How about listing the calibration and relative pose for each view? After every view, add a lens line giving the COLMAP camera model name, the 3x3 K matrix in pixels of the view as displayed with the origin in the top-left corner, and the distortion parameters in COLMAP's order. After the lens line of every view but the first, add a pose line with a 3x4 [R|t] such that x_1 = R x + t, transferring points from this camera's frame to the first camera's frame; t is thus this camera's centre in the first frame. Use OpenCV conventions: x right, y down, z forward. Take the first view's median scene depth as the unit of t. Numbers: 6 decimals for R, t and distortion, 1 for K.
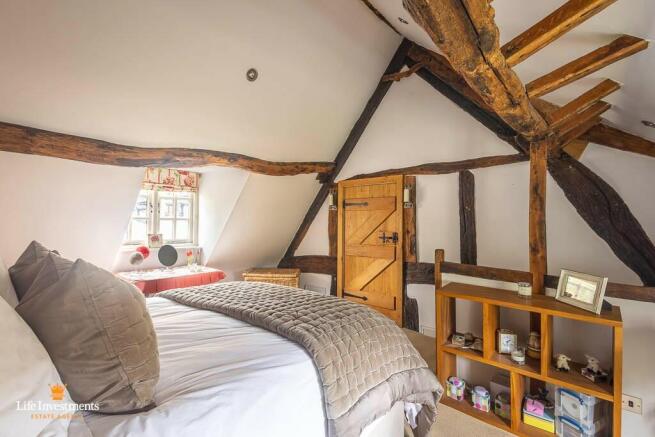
lens RADIAL K [[303.5, 0, 327.5], [0, 303.5, 218.5], [0, 0, 1]] dist [0.001242, 0.000160]
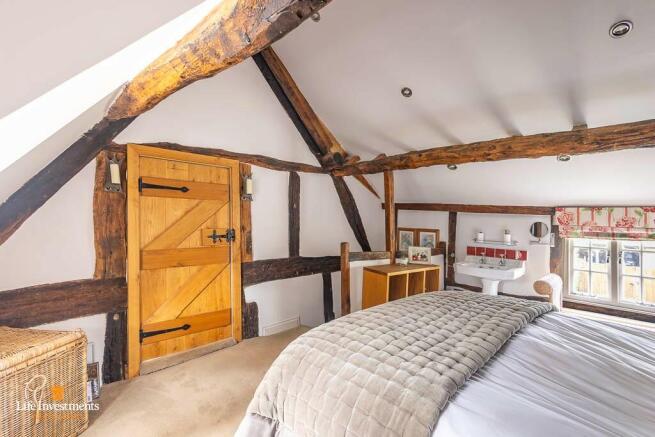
lens RADIAL K [[303.5, 0, 327.5], [0, 303.5, 218.5], [0, 0, 1]] dist [0.001242, 0.000160]
pose [[0.115933, -0.002598, 0.993254, -0.568193], [-0.034234, 0.999392, 0.006610, 0.002392], [-0.992667, -0.034769, 0.115774, 0.657552]]
